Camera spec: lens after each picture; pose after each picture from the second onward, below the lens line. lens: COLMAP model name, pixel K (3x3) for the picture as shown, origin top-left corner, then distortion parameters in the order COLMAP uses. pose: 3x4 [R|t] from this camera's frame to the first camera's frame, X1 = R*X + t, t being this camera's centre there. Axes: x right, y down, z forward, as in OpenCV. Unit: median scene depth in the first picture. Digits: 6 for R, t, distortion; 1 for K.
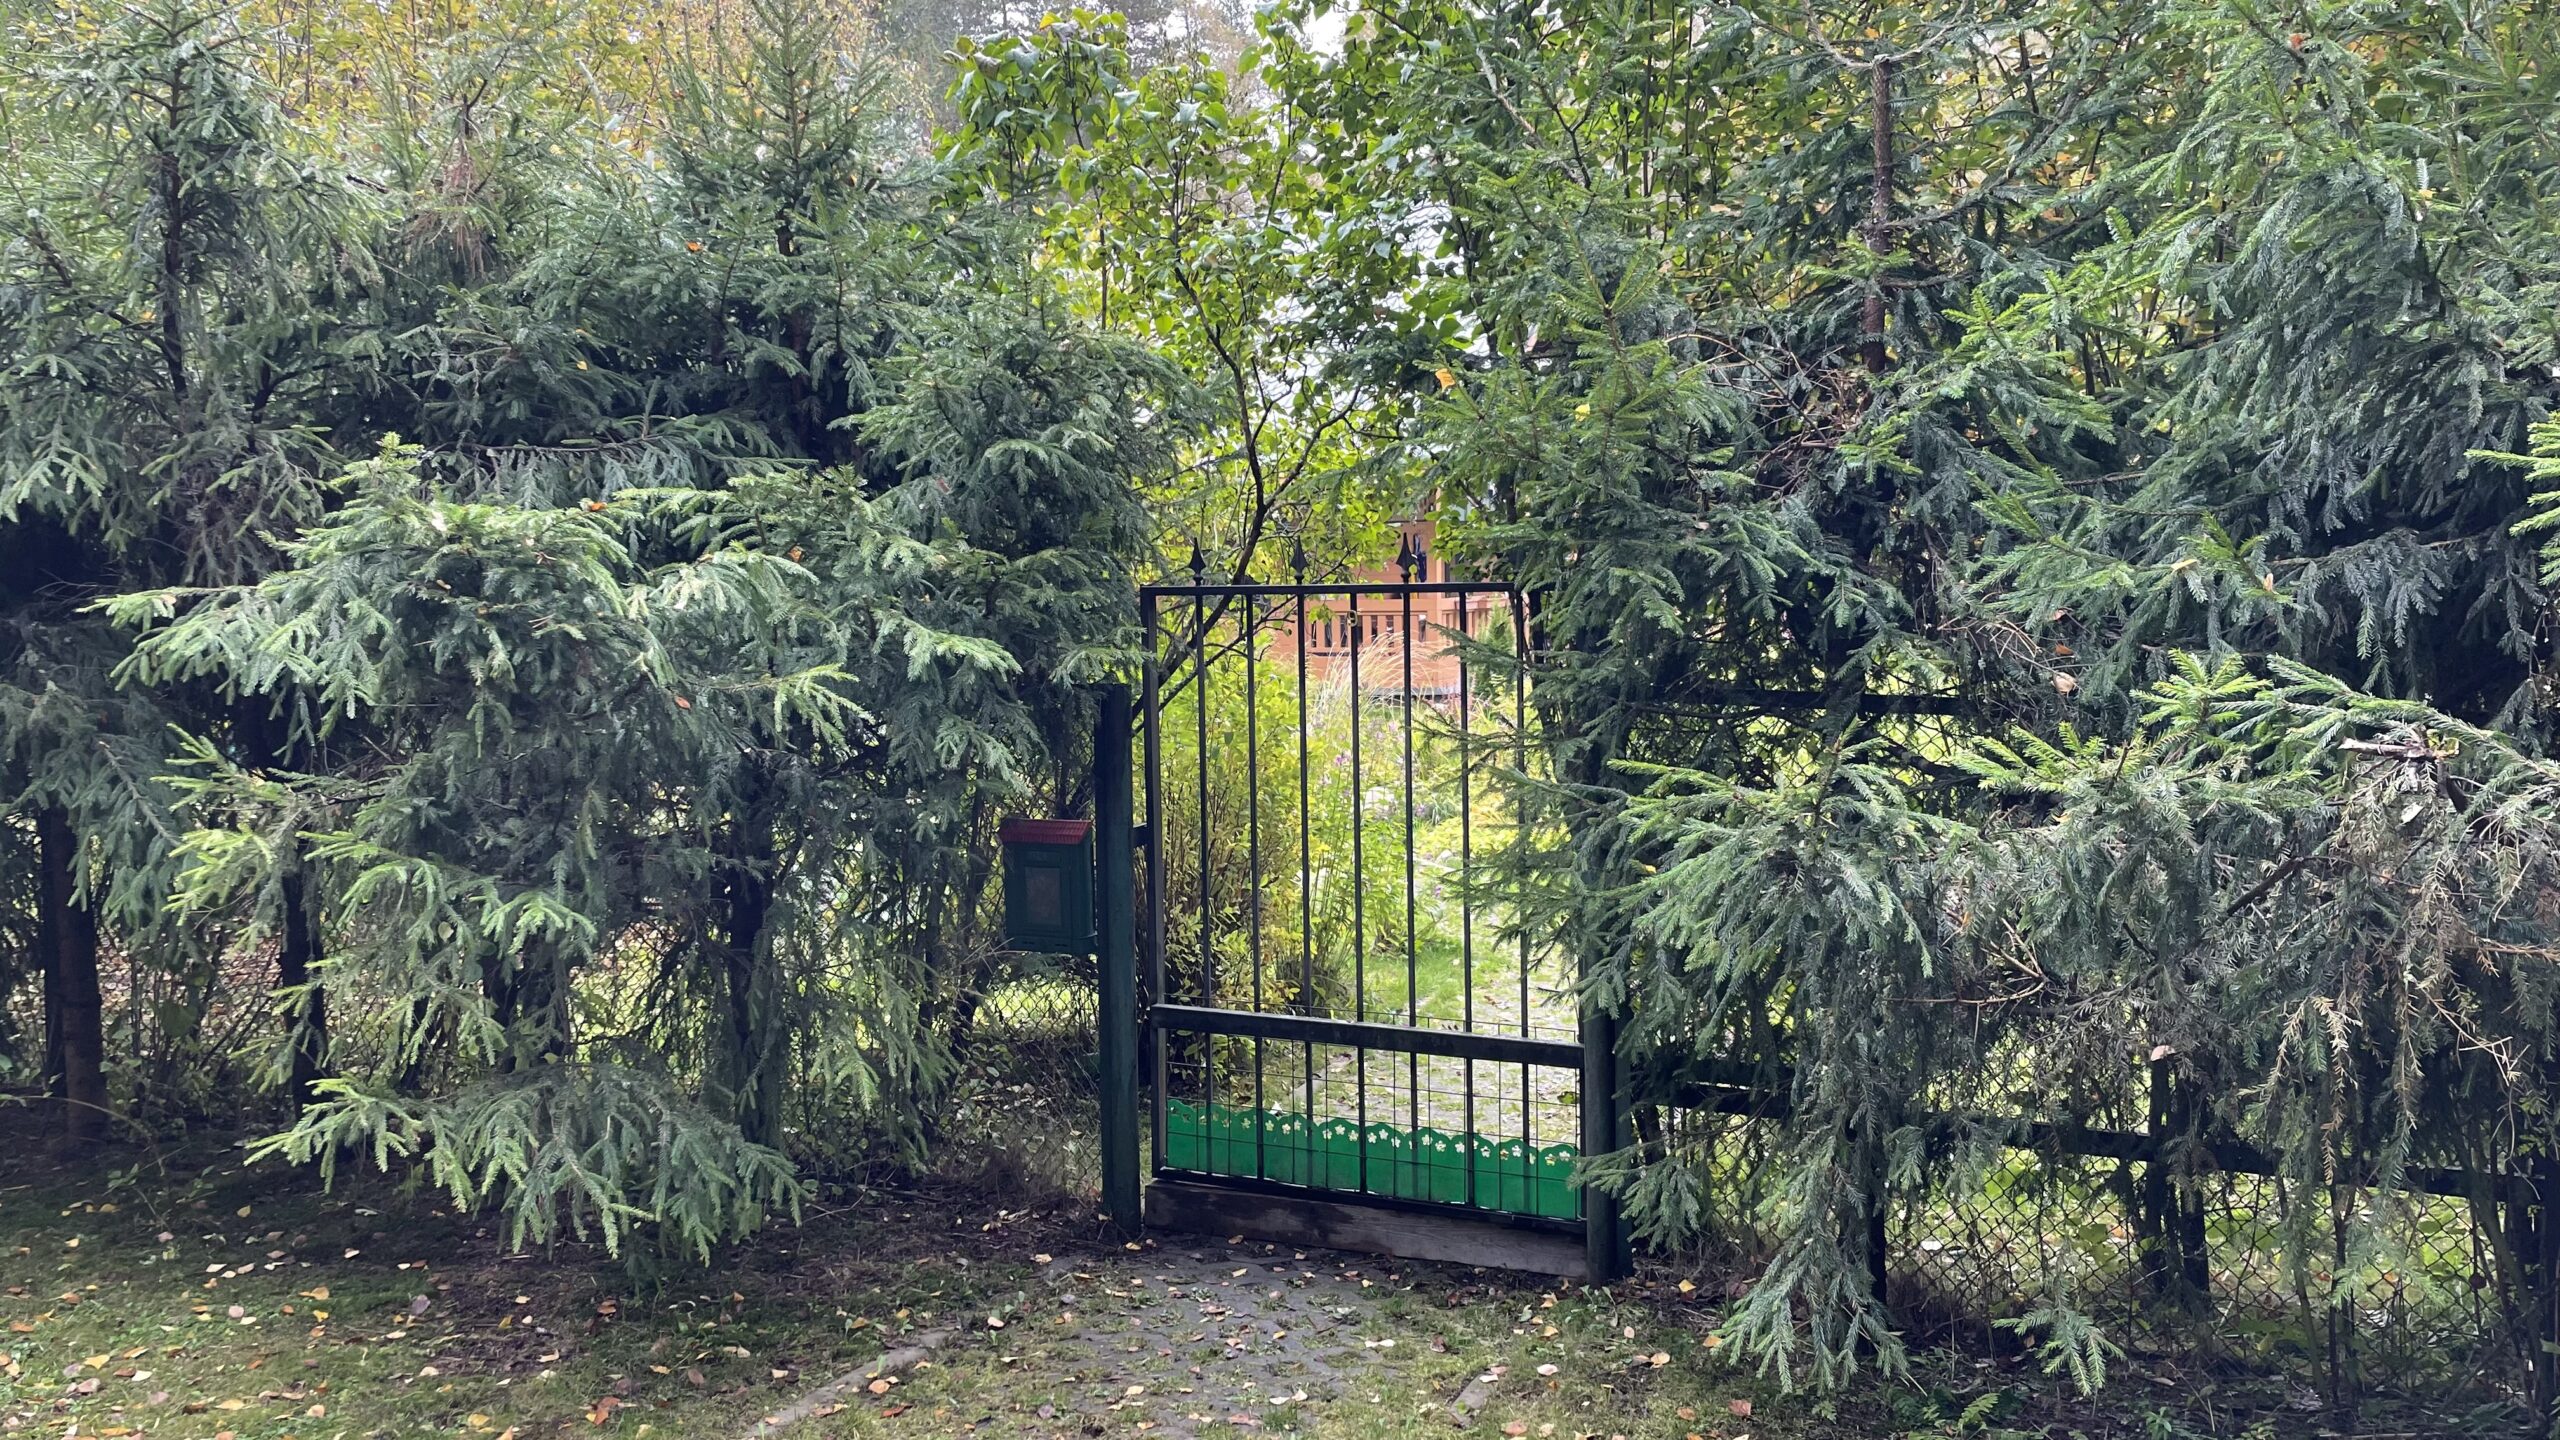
lens RADIAL K [[1916.5, 0, 1285.1], [0, 1916.5, 710.4], [0, 0, 1]] dist [0.067002, -0.087166]
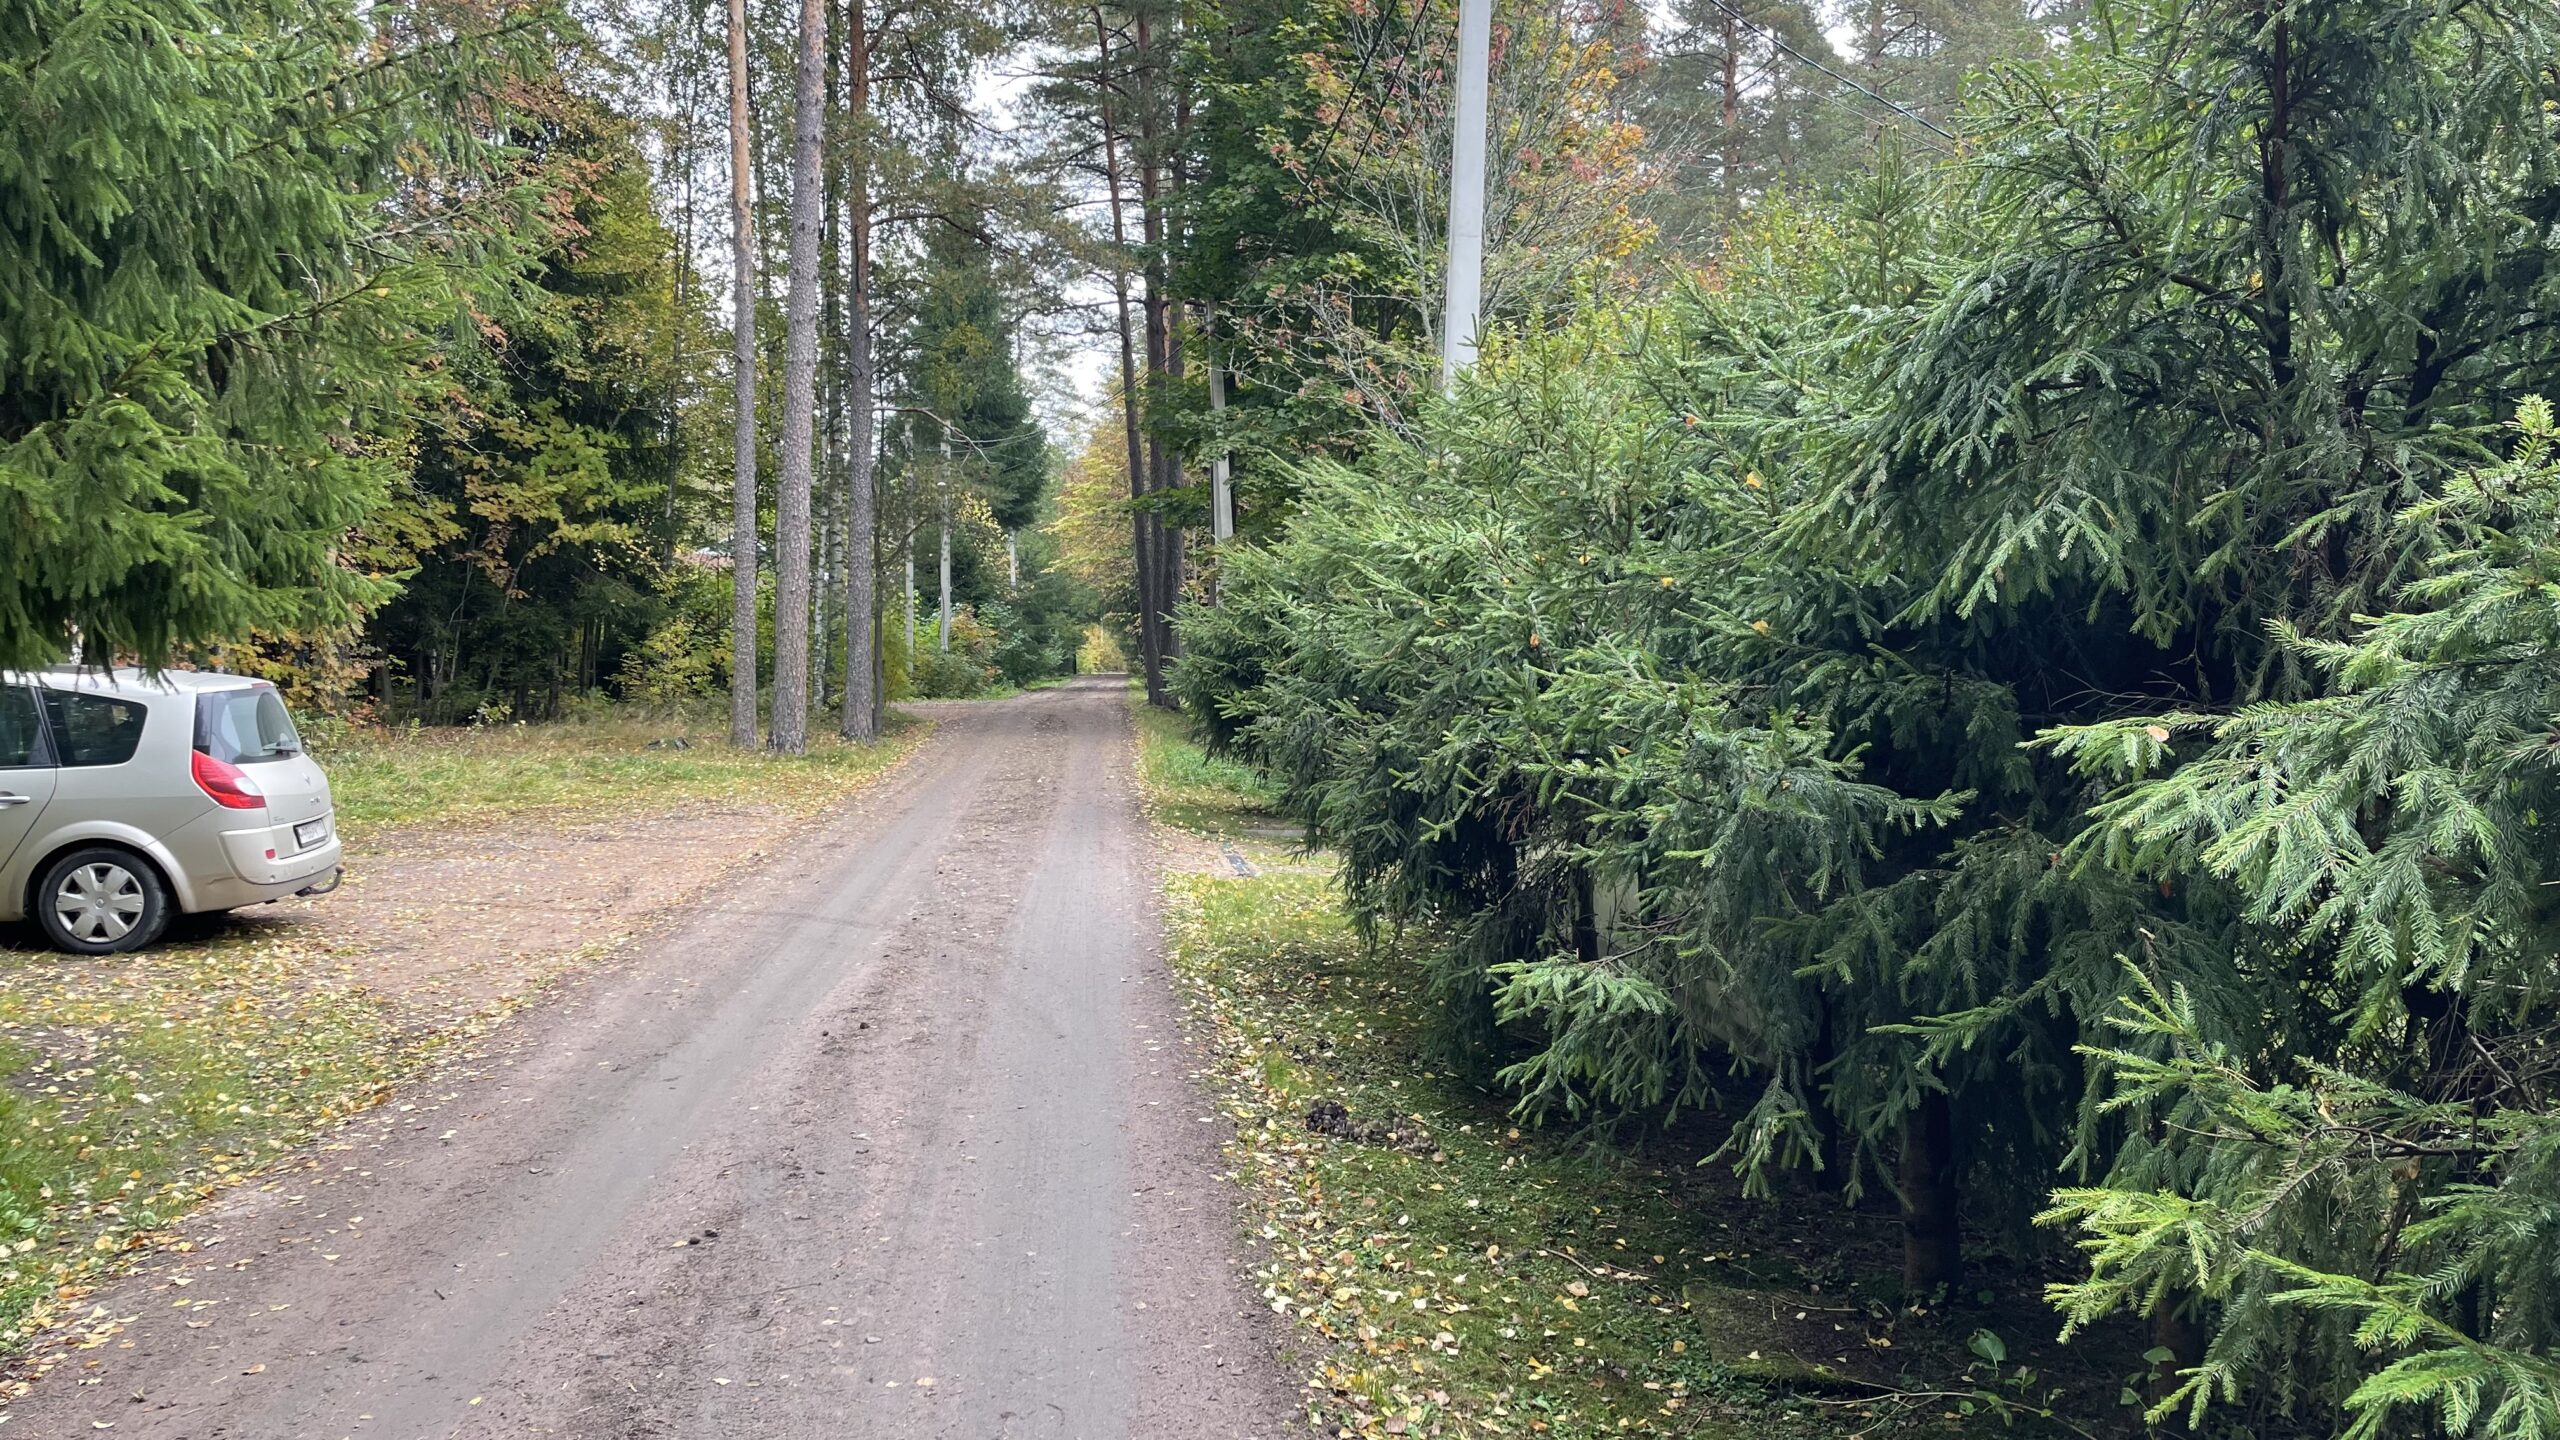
lens RADIAL K [[1916.5, 0, 1285.1], [0, 1916.5, 710.4], [0, 0, 1]] dist [0.067002, -0.087166]
pose [[0.454301, 0.042525, -0.889832, -0.177601], [-0.079611, 0.996802, 0.006992, -0.048939], [0.887284, 0.067664, 0.456234, 0.507828]]
